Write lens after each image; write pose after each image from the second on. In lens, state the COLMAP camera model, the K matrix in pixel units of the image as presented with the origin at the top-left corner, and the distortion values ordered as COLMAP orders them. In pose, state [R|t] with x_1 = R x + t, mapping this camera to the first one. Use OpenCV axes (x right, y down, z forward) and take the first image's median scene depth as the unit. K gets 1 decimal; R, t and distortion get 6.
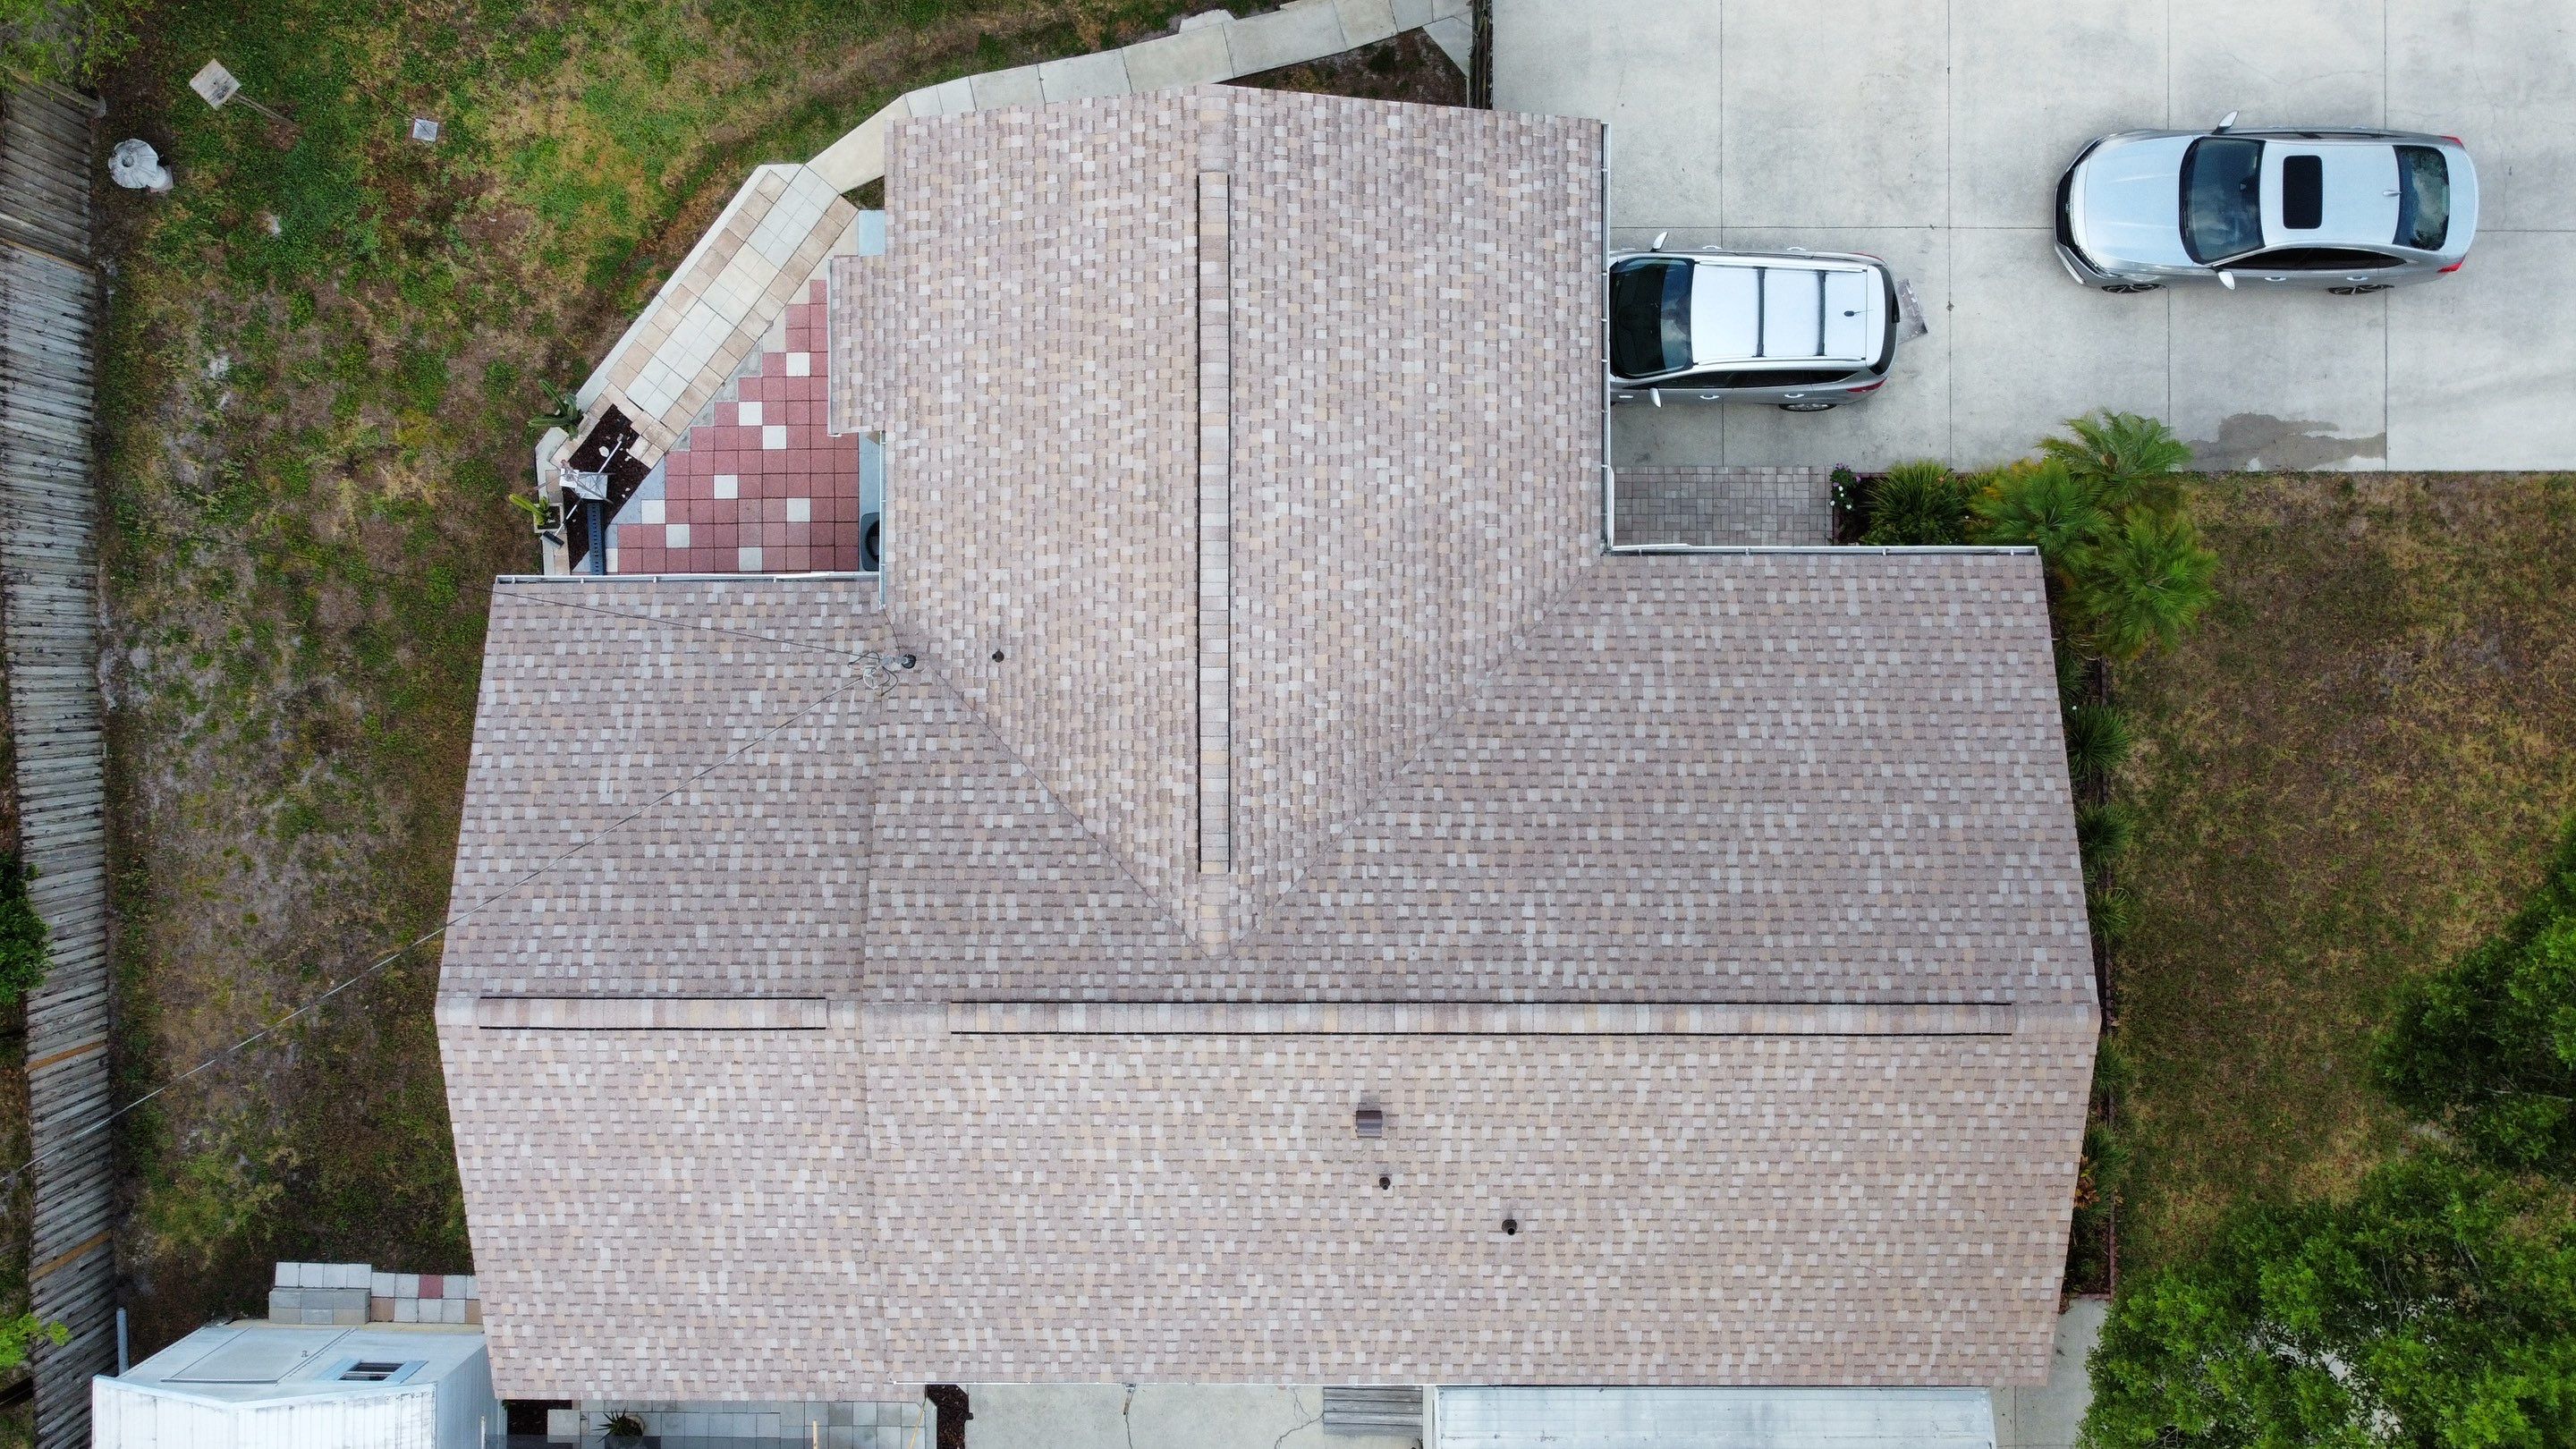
lens RADIAL K [[1937.7, 0, 1268.1], [0, 1937.7, 701.6], [0, 0, 1]] dist [0.004932, 0.003697]
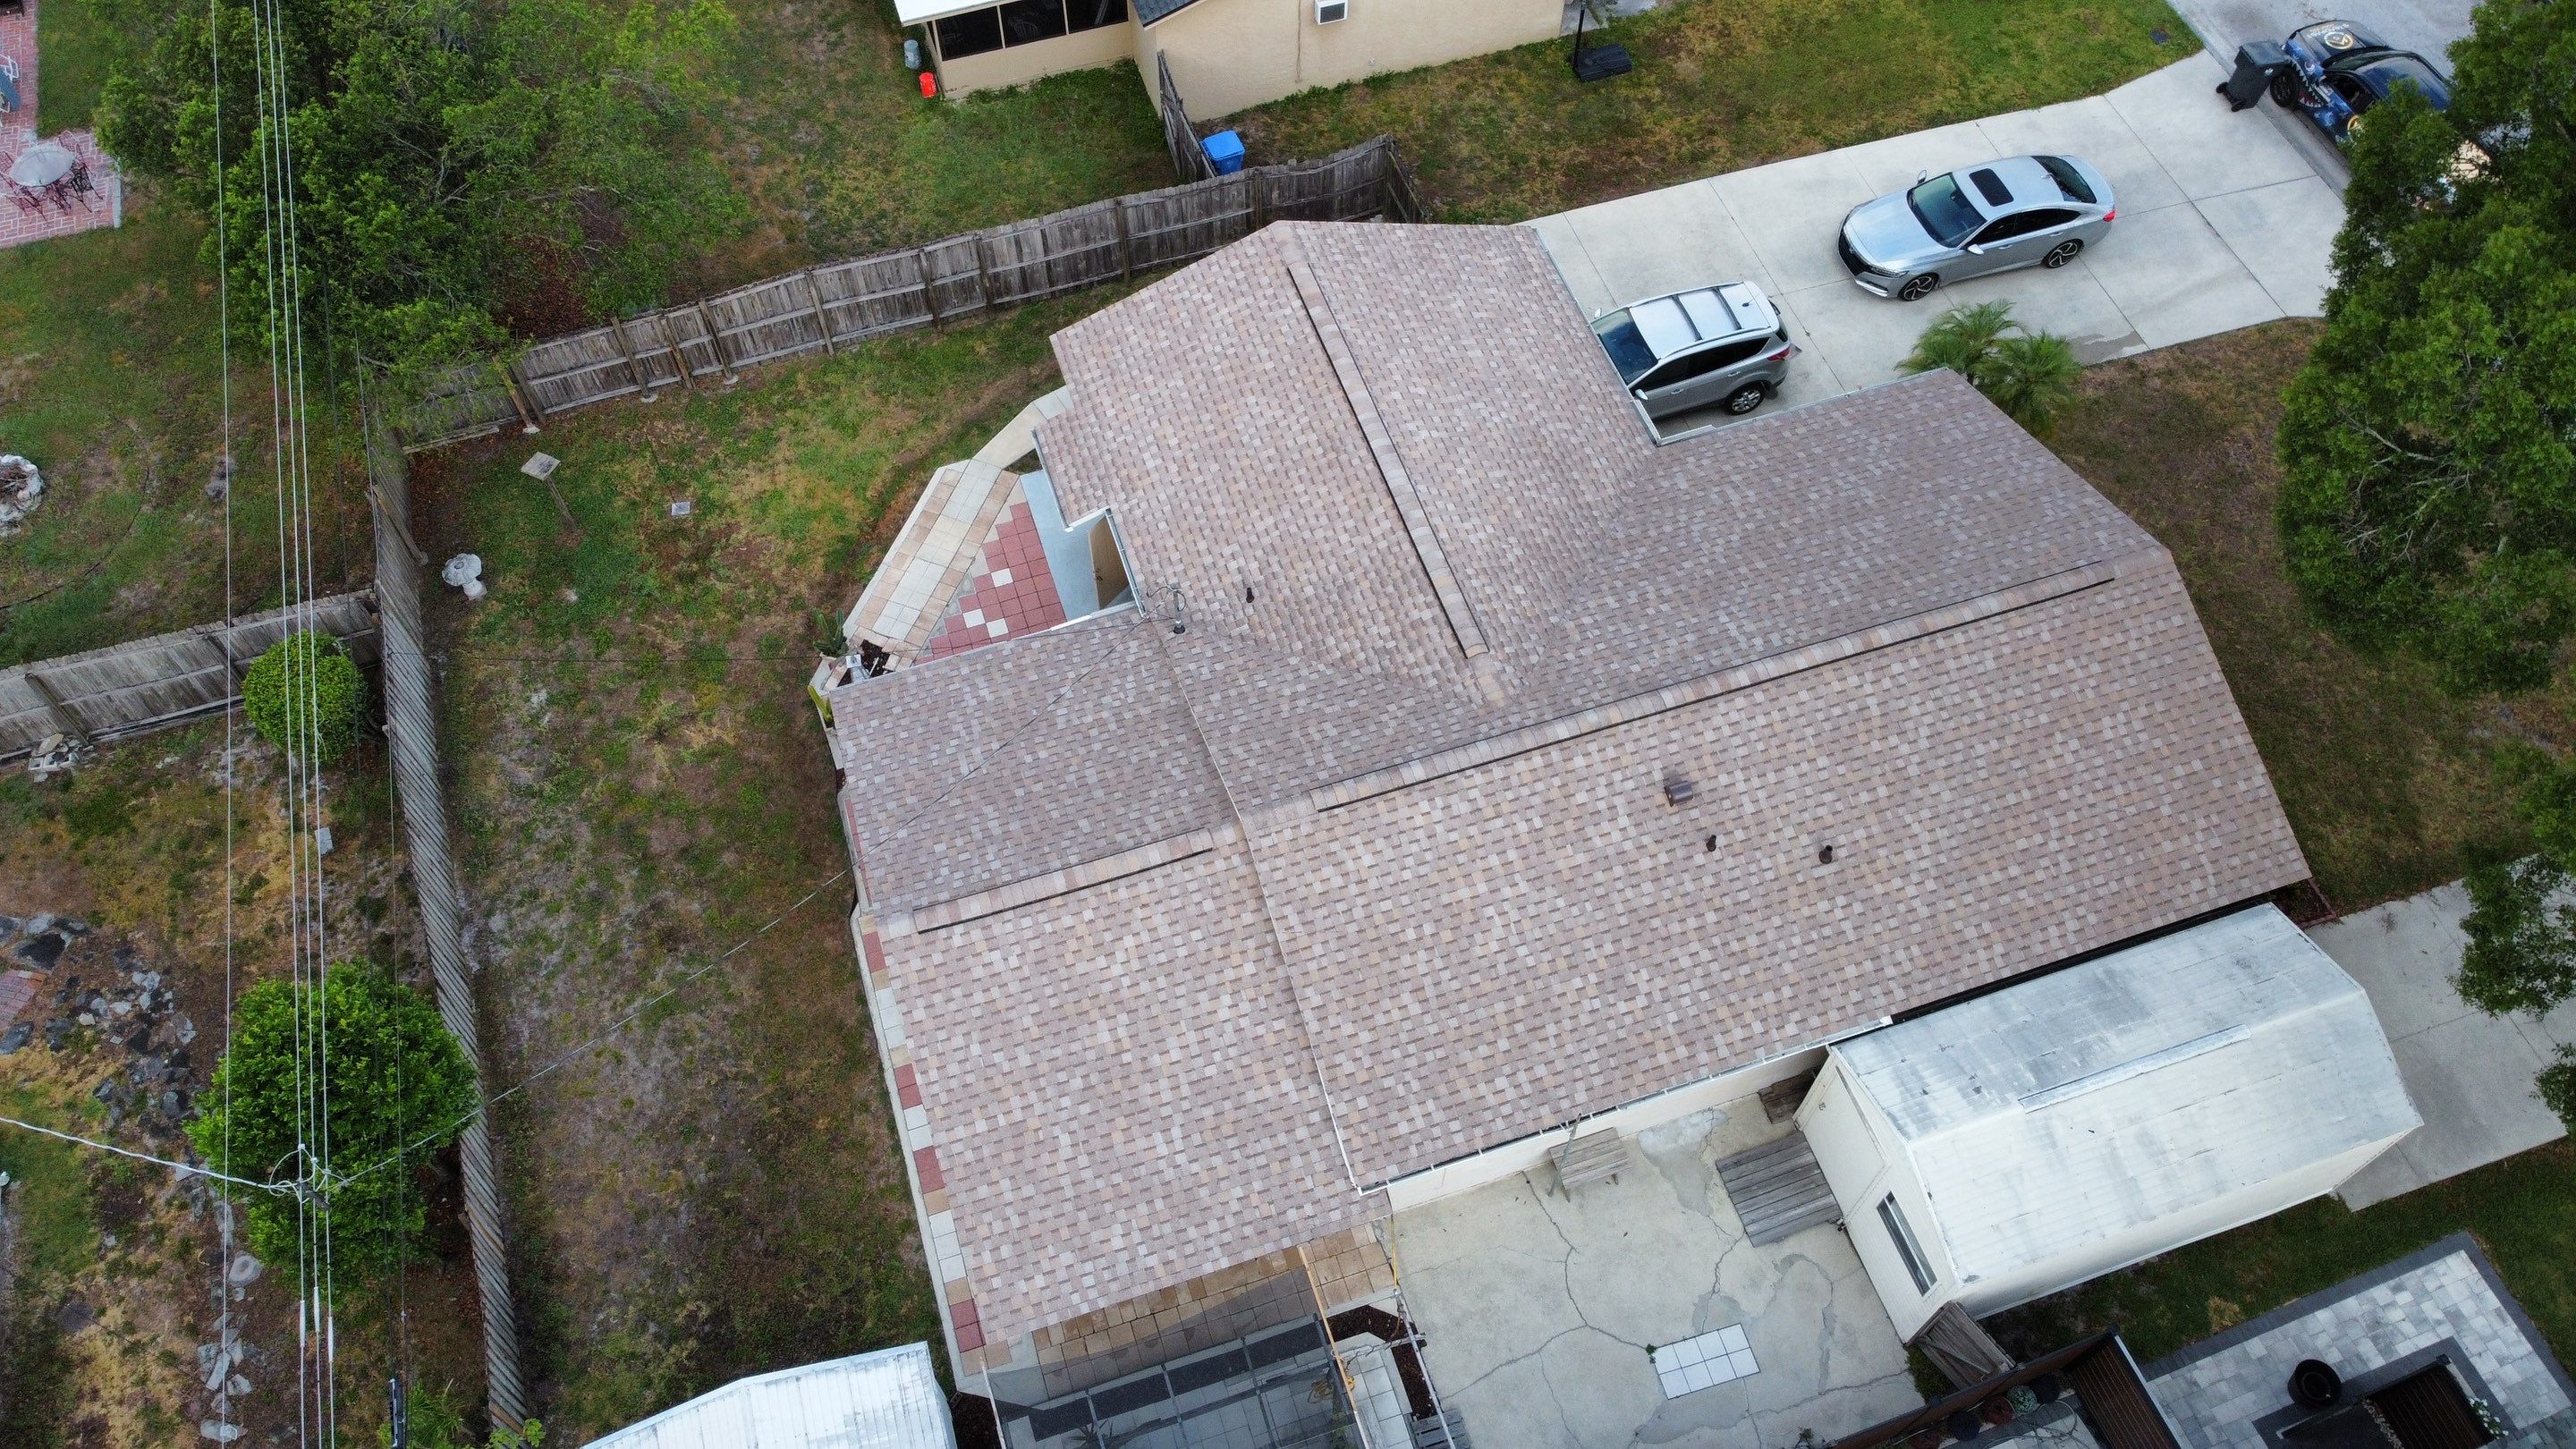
lens RADIAL K [[1898.2, 0, 1257.1], [0, 1898.2, 712.1], [0, 0, 1]] dist [0.018369, -0.029317]
pose [[0.951566, -0.262344, 0.160303, -0.309073], [0.307397, 0.802832, -0.510850, 0.586770], [0.005322, 0.535384, 0.844592, 0.001353]]
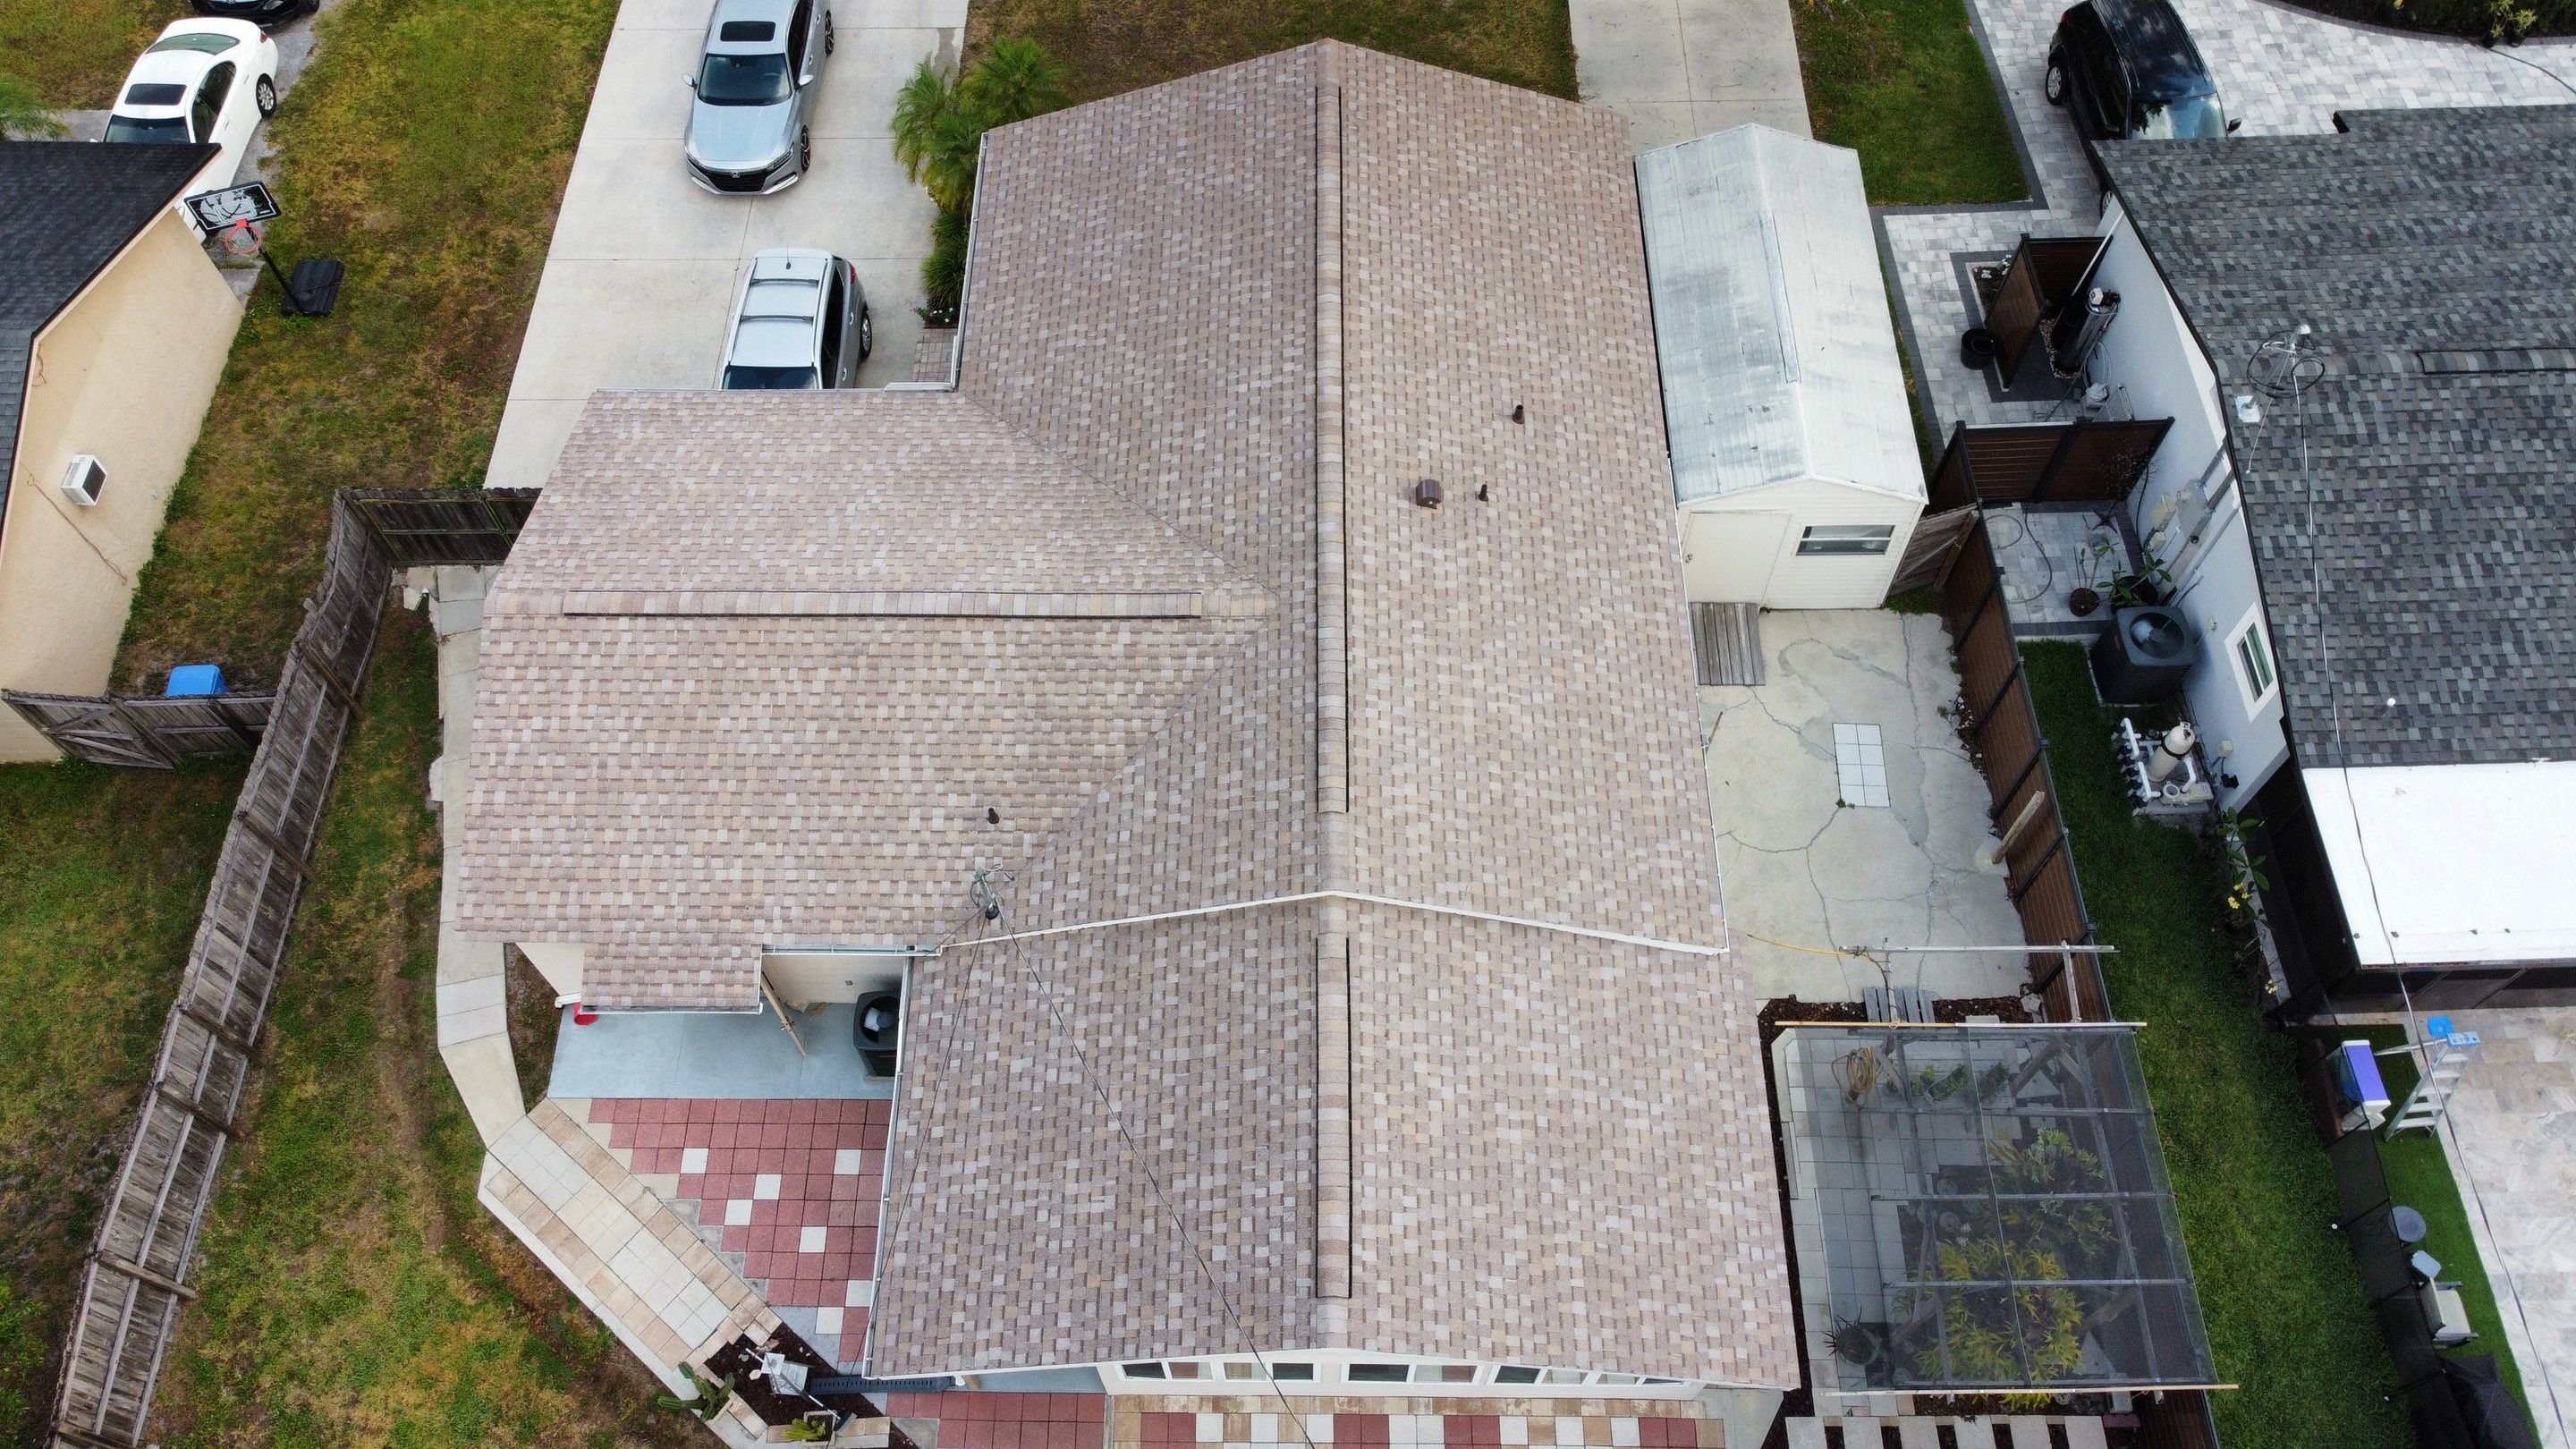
lens RADIAL K [[1923.8, 0, 1250.1], [0, 1923.8, 708.3], [0, 0, 1]] dist [0.002351, 0.008427]
pose [[0.017587, -0.858604, 0.512337, -0.535198], [0.999504, 0.001711, -0.031441, 0.127581], [0.026119, 0.512636, 0.858209, 0.088724]]
